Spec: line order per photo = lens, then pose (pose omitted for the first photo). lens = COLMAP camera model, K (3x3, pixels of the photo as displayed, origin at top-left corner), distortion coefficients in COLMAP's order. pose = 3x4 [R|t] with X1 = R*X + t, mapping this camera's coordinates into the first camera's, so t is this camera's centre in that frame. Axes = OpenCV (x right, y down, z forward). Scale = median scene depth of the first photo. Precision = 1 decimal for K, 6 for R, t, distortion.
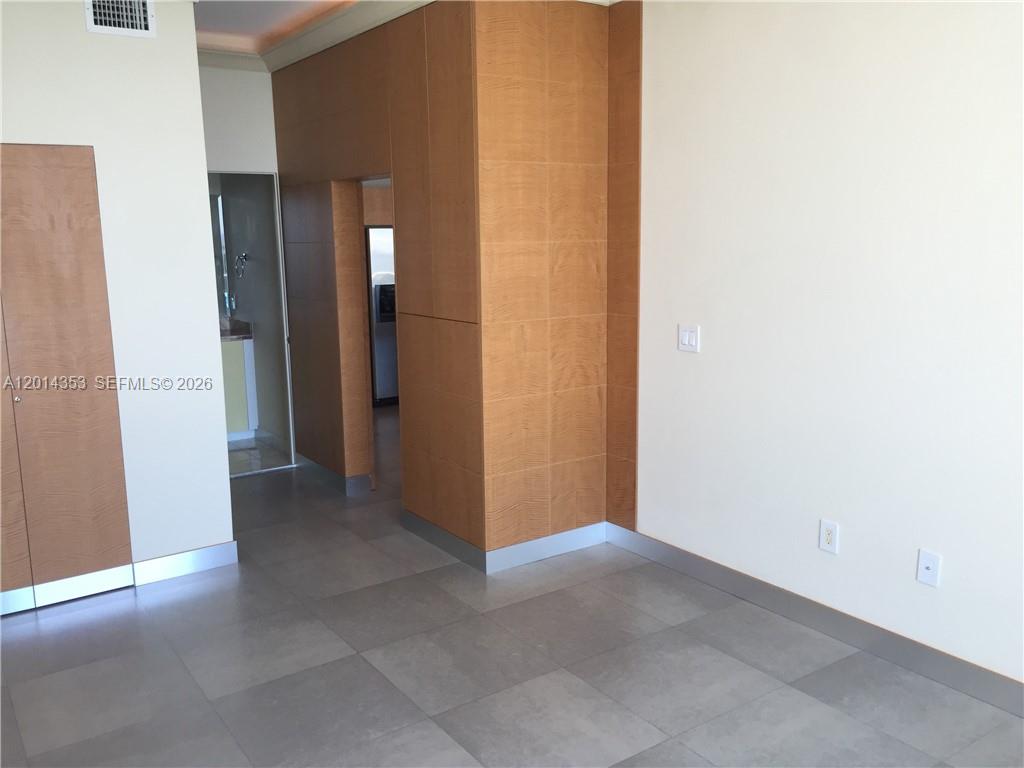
lens RADIAL K [[880.0, 0, 510.5], [0, 880.0, 382.1], [0, 0, 1]] dist [0.059189, -0.068508]
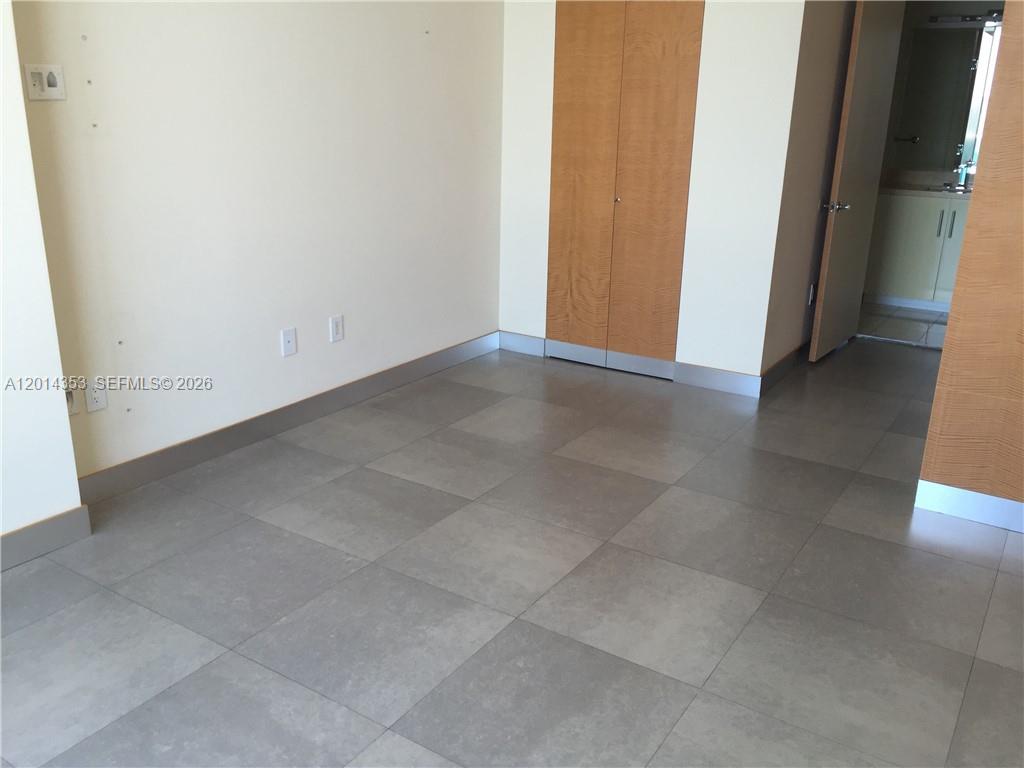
lens RADIAL K [[880.0, 0, 508.8], [0, 880.0, 391.2], [0, 0, 1]] dist [0.059189, -0.068508]
pose [[0.377642, 0.324311, -0.867300, 0.552465], [-0.179242, 0.944545, 0.275149, -0.040924], [0.908437, 0.051549, 0.414830, 0.360168]]
